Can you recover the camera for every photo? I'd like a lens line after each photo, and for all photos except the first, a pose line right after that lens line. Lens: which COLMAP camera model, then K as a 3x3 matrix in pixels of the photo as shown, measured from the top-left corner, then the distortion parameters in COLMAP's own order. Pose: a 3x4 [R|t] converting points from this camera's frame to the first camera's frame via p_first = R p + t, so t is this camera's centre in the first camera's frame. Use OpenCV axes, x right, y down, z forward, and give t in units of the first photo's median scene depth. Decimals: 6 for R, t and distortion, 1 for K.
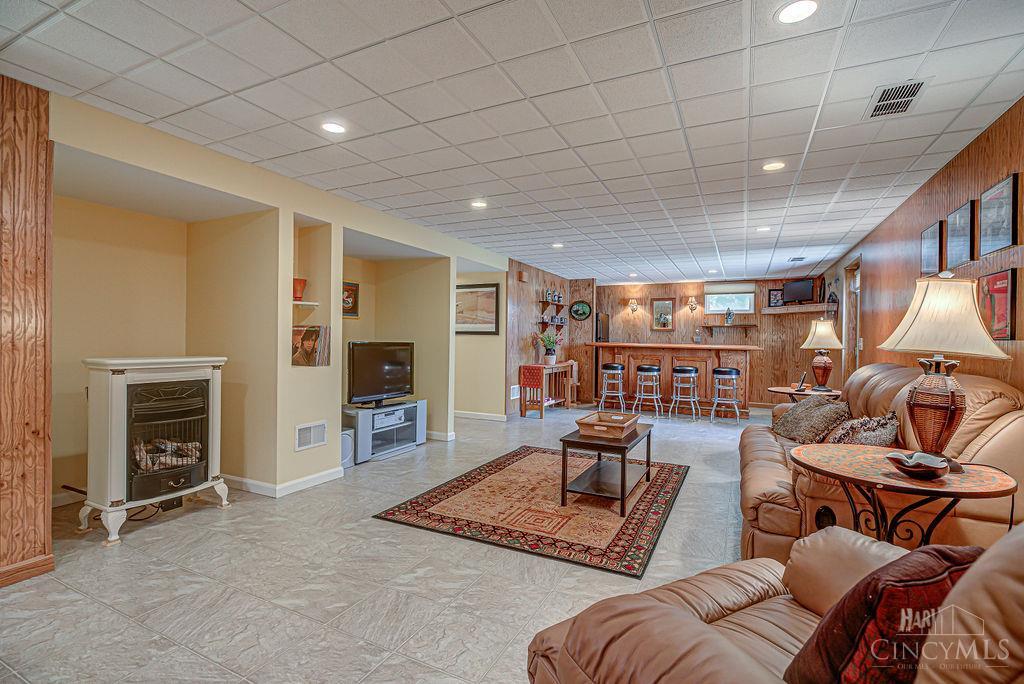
lens RADIAL K [[469.7, 0, 511.9], [0, 469.7, 341.1], [0, 0, 1]] dist [-0.002936, -0.000066]
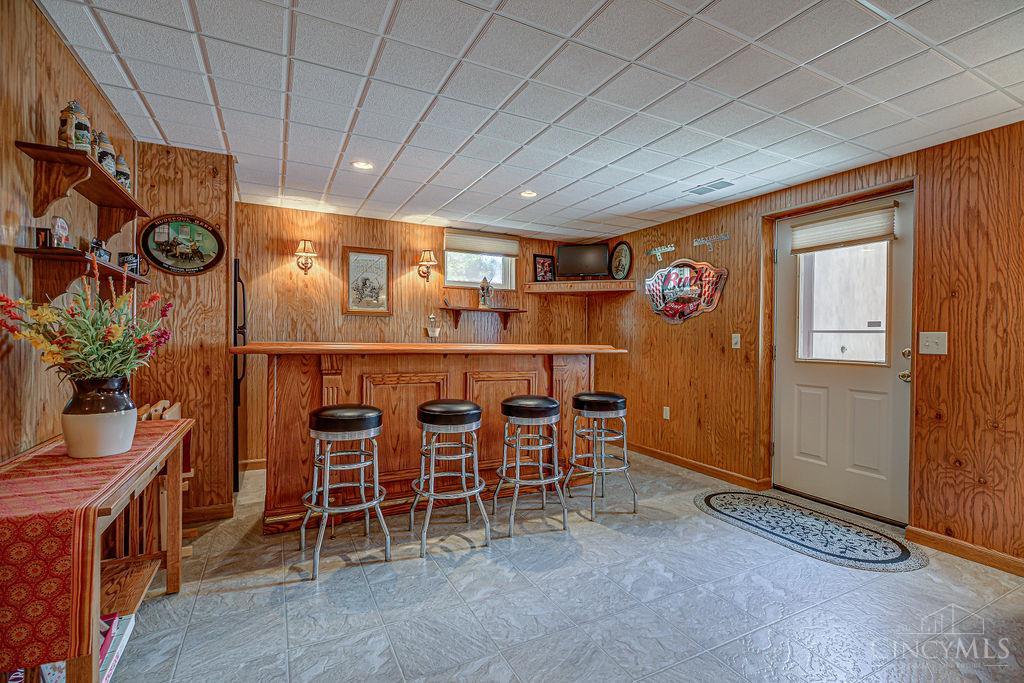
lens RADIAL K [[469.7, 0, 516.5], [0, 469.7, 336.7], [0, 0, 1]] dist [-0.002936, -0.000066]
pose [[0.593182, -0.006627, 0.805041, 0.019959], [0.001259, 0.999973, 0.007305, -0.002773], [-0.805068, -0.003320, 0.593174, 0.613069]]
